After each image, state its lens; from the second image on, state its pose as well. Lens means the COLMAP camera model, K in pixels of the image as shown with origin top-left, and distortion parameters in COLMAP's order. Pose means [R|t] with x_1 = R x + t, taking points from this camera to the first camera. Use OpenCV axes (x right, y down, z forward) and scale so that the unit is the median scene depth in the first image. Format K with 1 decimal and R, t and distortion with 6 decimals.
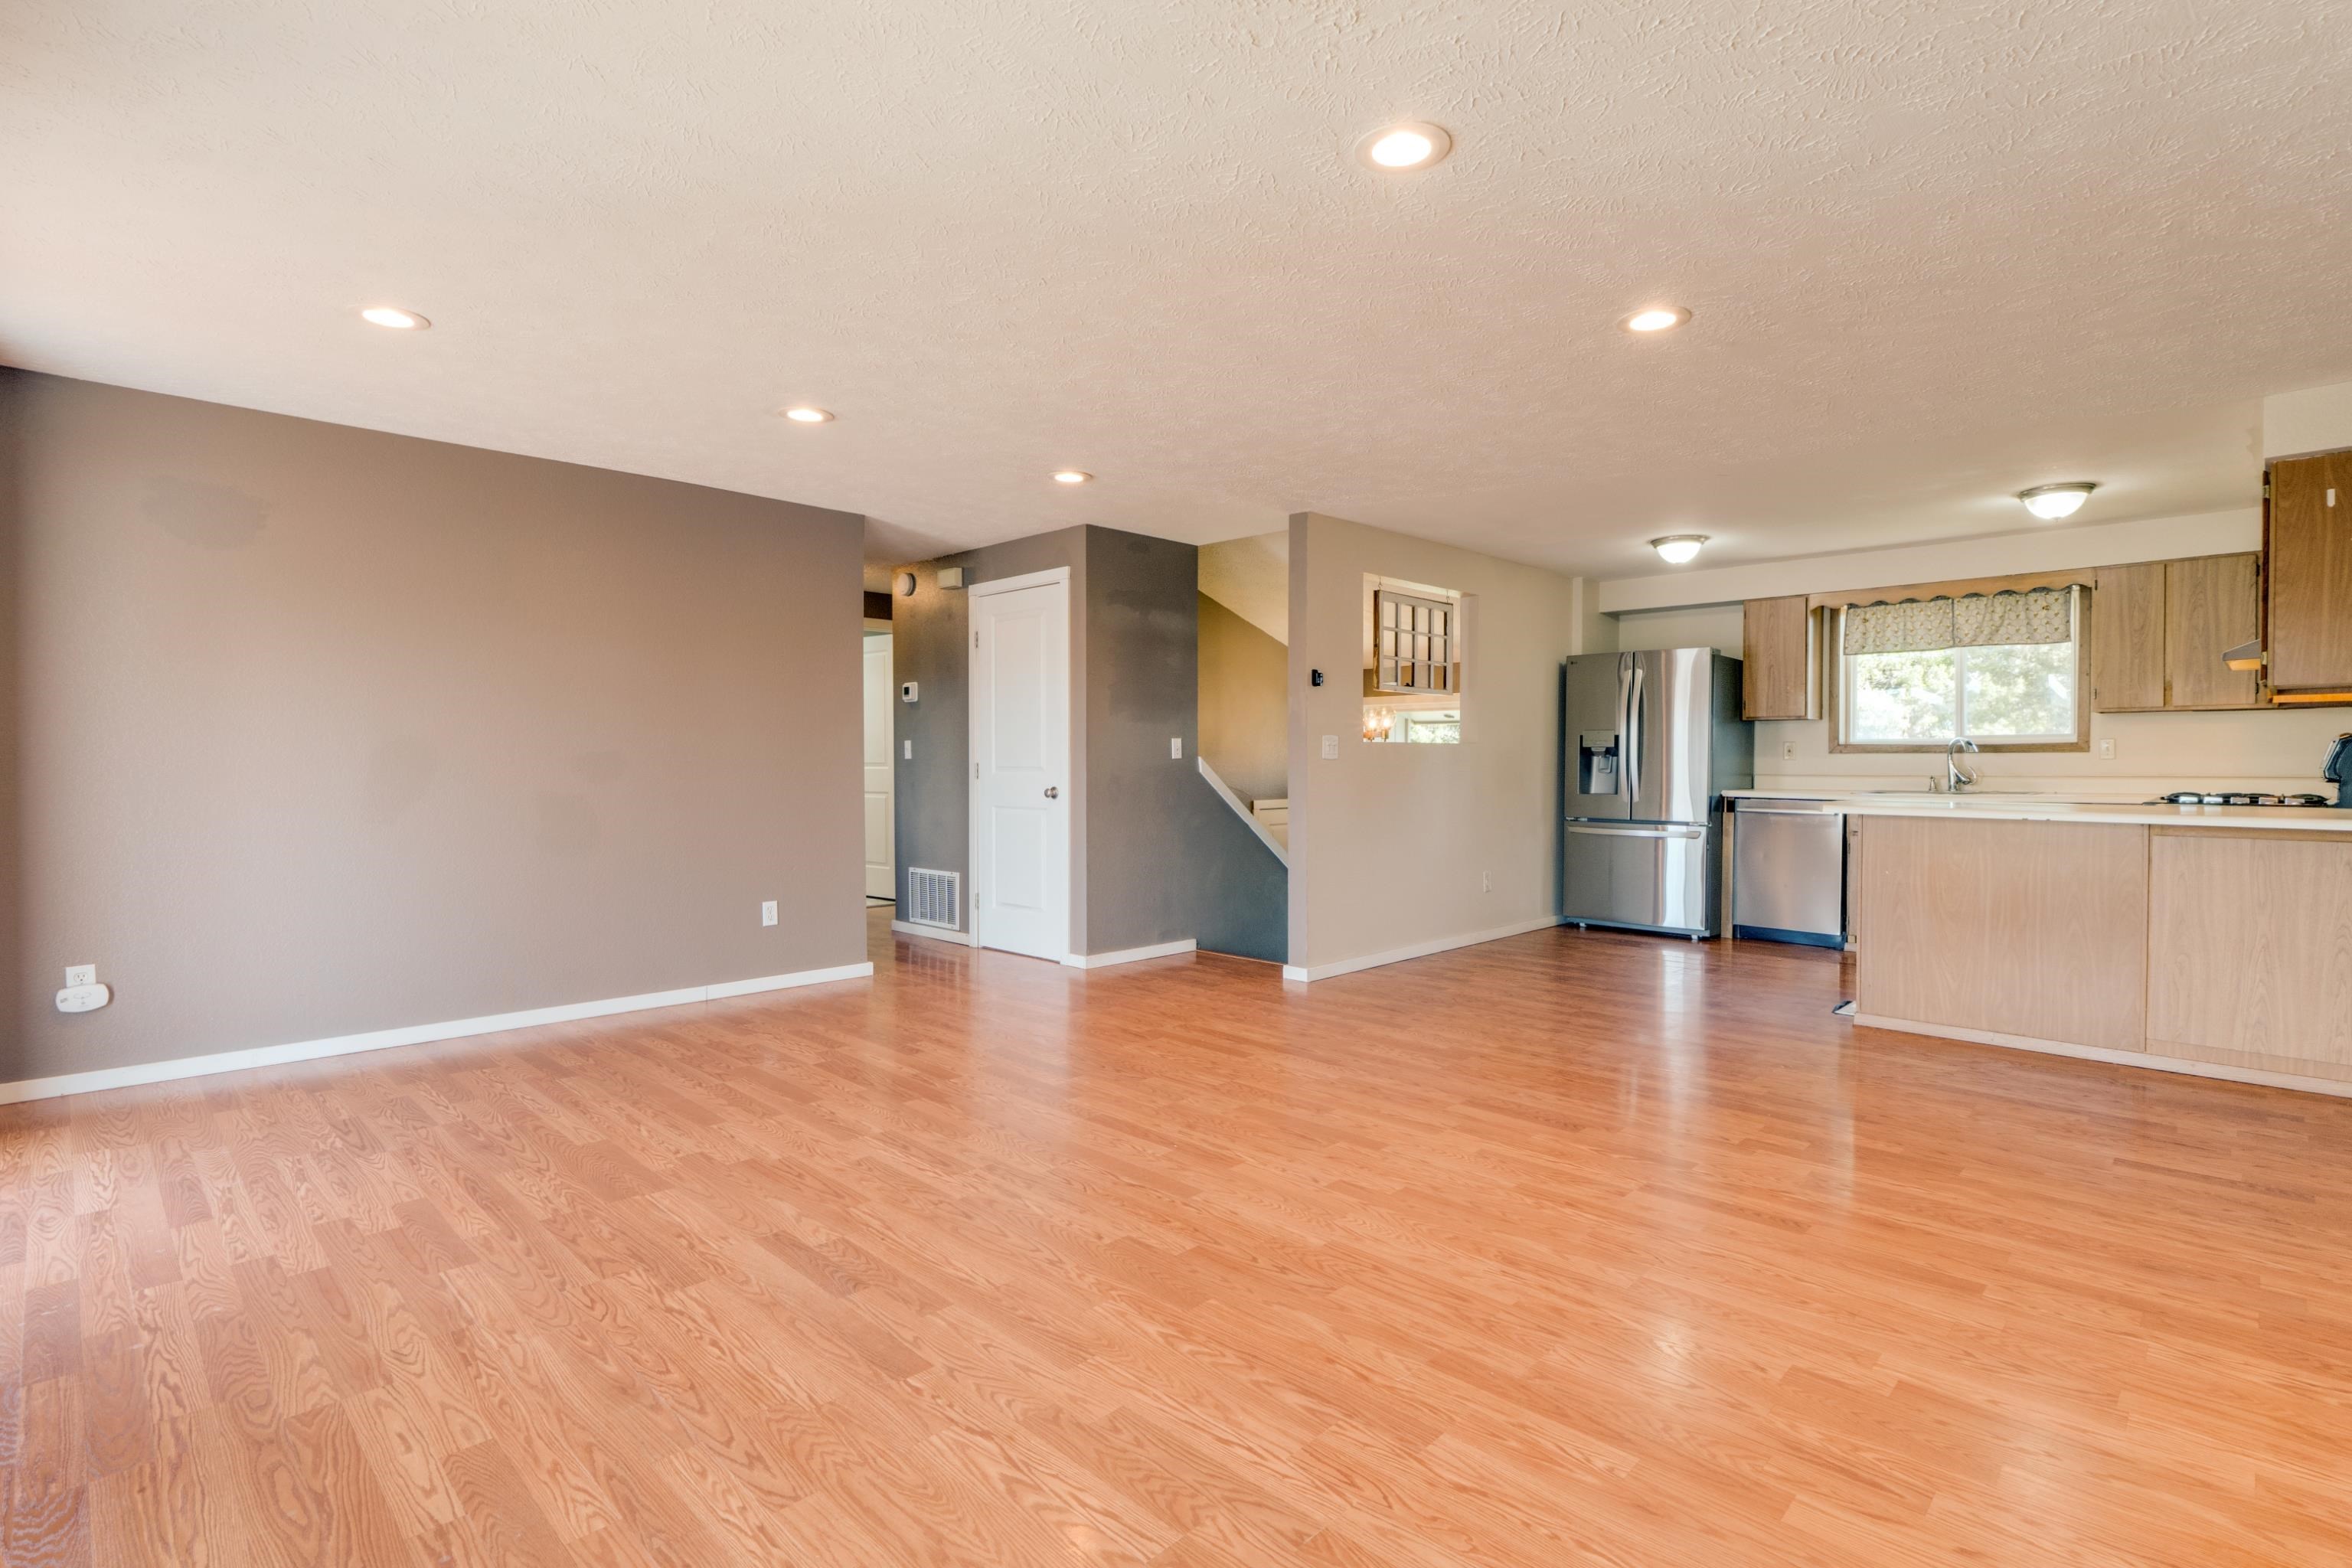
lens RADIAL K [[1113.2, 0, 1168.3], [0, 1113.2, 766.7], [0, 0, 1]] dist [-0.006135, 0.003024]
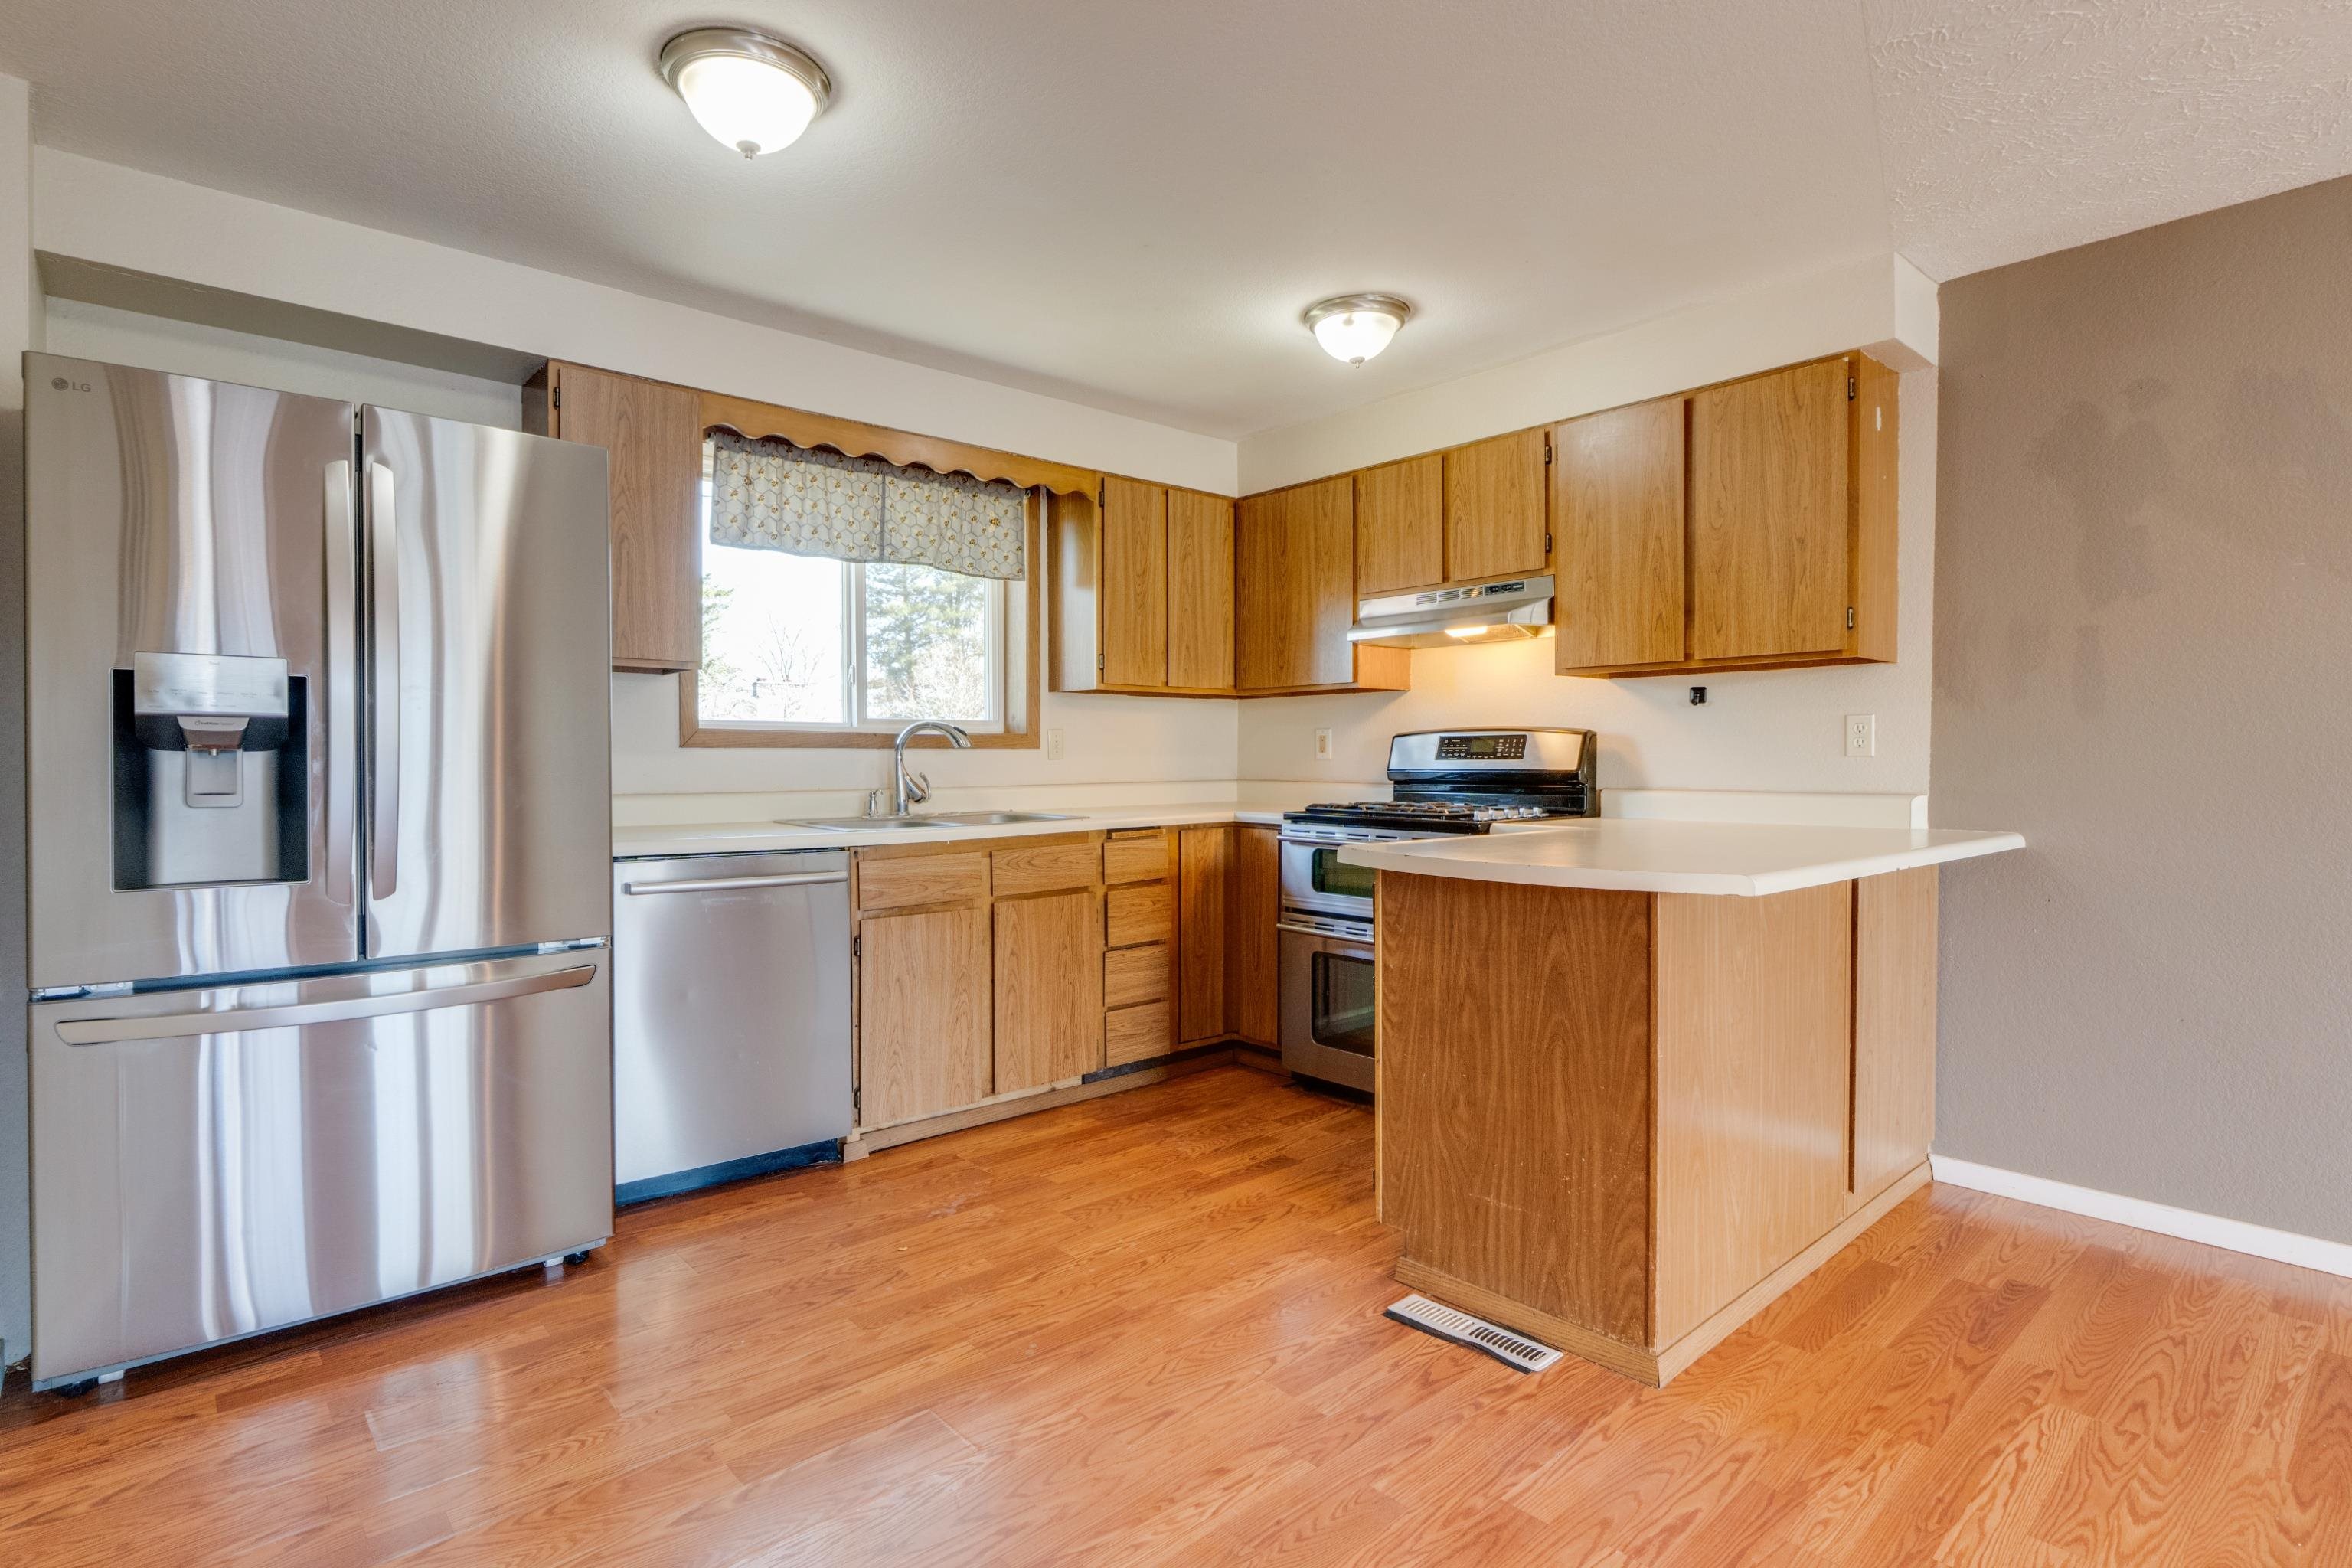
lens RADIAL K [[1166.2, 0, 1170.3], [0, 1166.2, 772.8], [0, 0, 1]] dist [-0.008561, -0.000244]
pose [[0.056006, -0.010468, 0.998376, 0.283483], [0.010064, 0.999900, 0.009920, -0.010548], [-0.998380, 0.009493, 0.056106, 1.879674]]
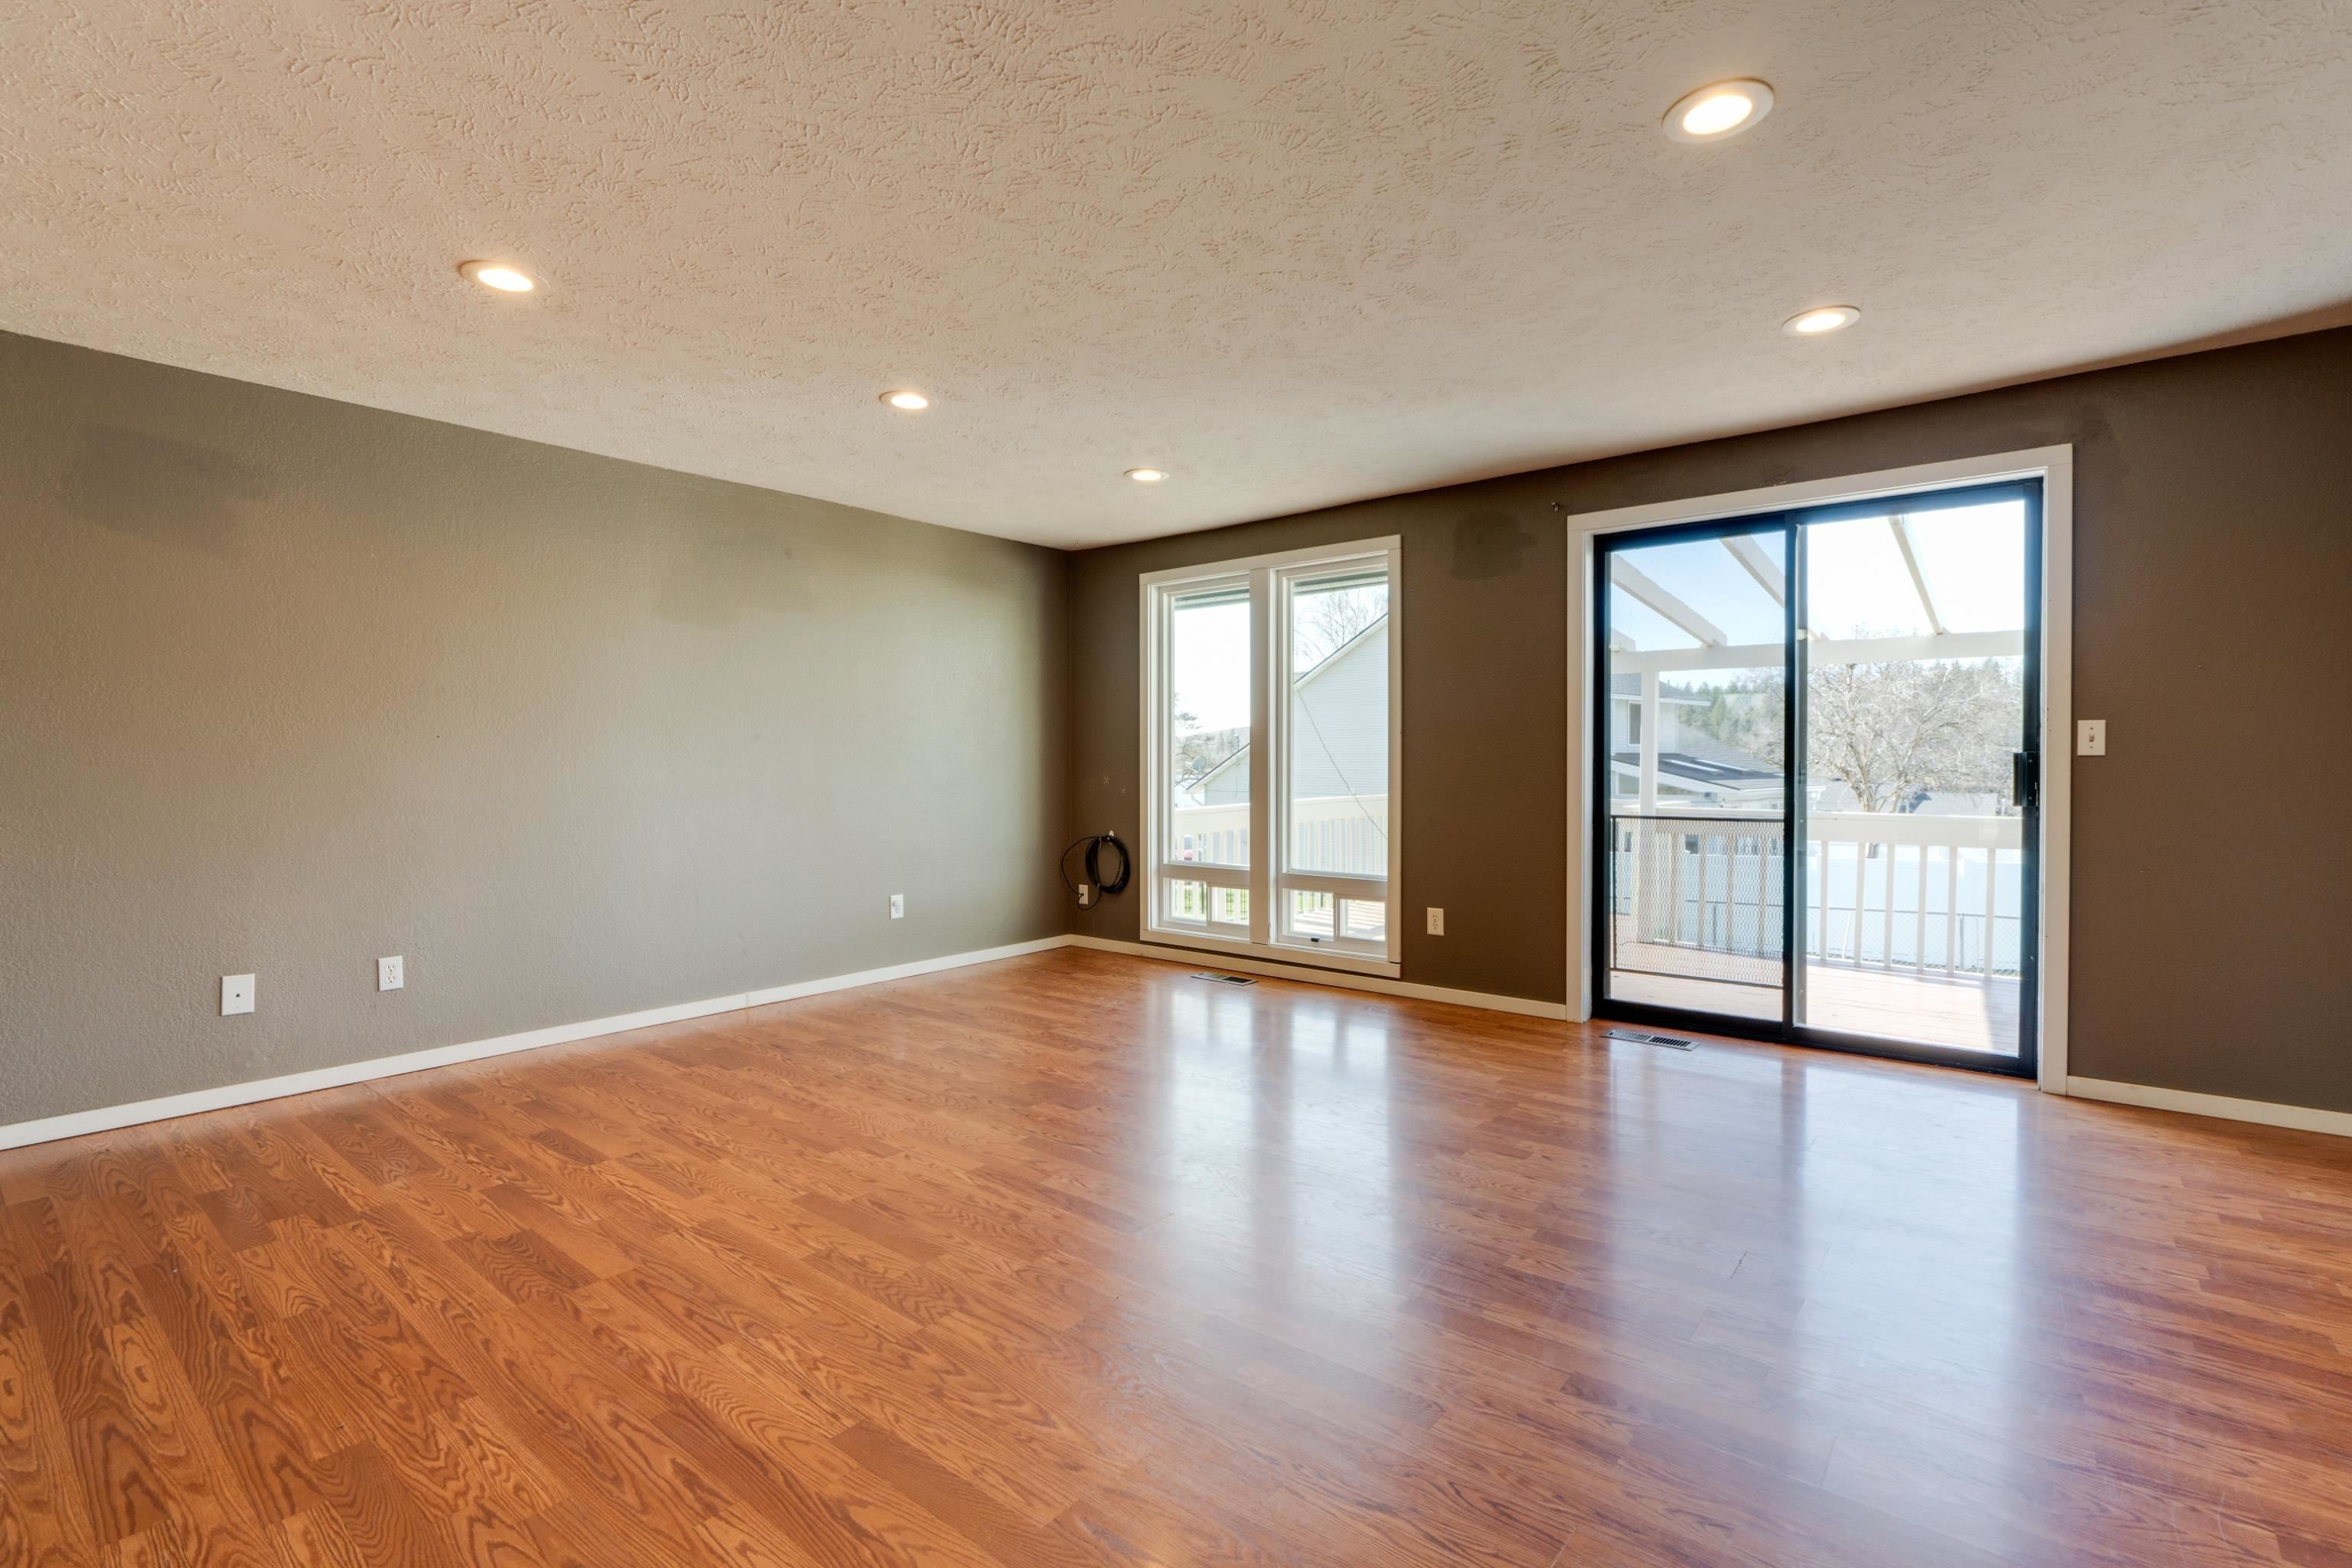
lens RADIAL K [[1044.0, 0, 1184.1], [0, 1044.0, 806.4], [0, 0, 1]] dist [-0.012327, 0.002664]
pose [[-0.993878, 0.006916, -0.110269, -0.024250], [0.001184, 0.998648, 0.051961, -0.014444], [0.110479, 0.051512, -0.992543, 2.067112]]
